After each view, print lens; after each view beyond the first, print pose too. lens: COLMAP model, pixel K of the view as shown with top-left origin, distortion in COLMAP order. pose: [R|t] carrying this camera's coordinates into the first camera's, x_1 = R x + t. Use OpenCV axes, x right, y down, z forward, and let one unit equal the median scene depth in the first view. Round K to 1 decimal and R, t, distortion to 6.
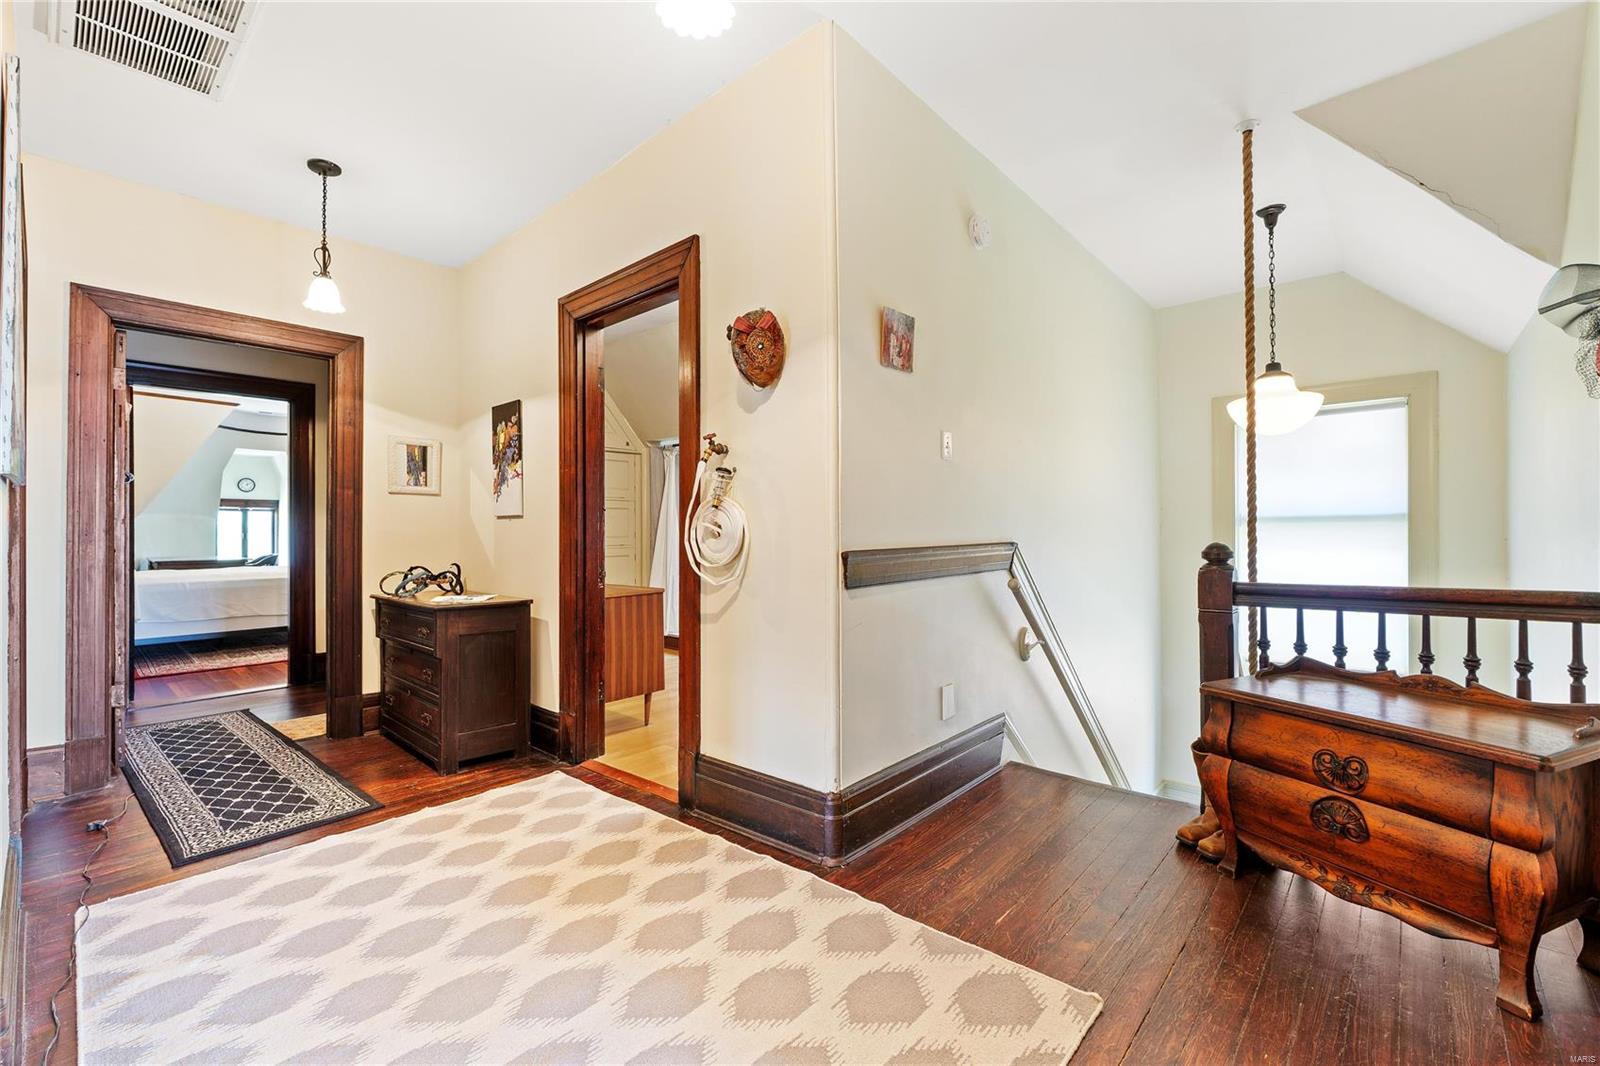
lens RADIAL K [[674.2, 0, 801.5], [0, 674.2, 531.9], [0, 0, 1]] dist [-0.011306, 0.000317]
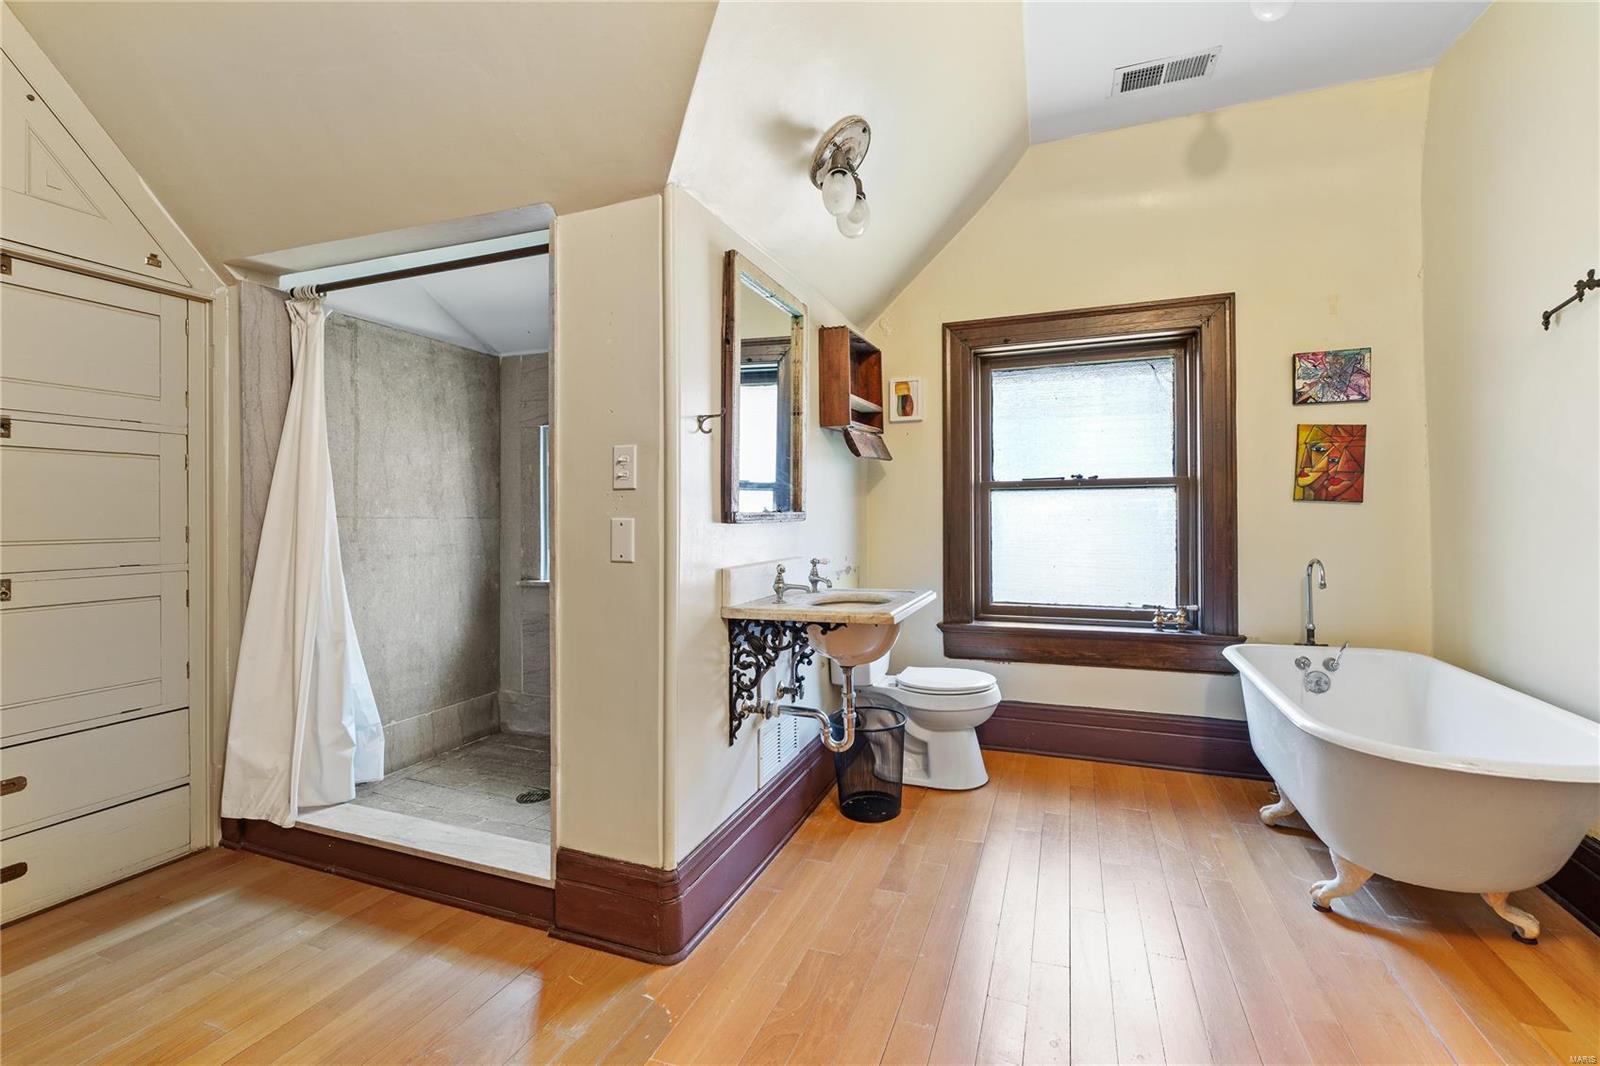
lens RADIAL K [[674.2, 0, 804.2], [0, 674.2, 524.3], [0, 0, 1]] dist [-0.011306, 0.000317]
pose [[0.939314, -0.004891, 0.343024, -0.069814], [0.002620, 0.999971, 0.007082, -0.002438], [-0.343048, -0.005753, 0.939300, 0.574729]]
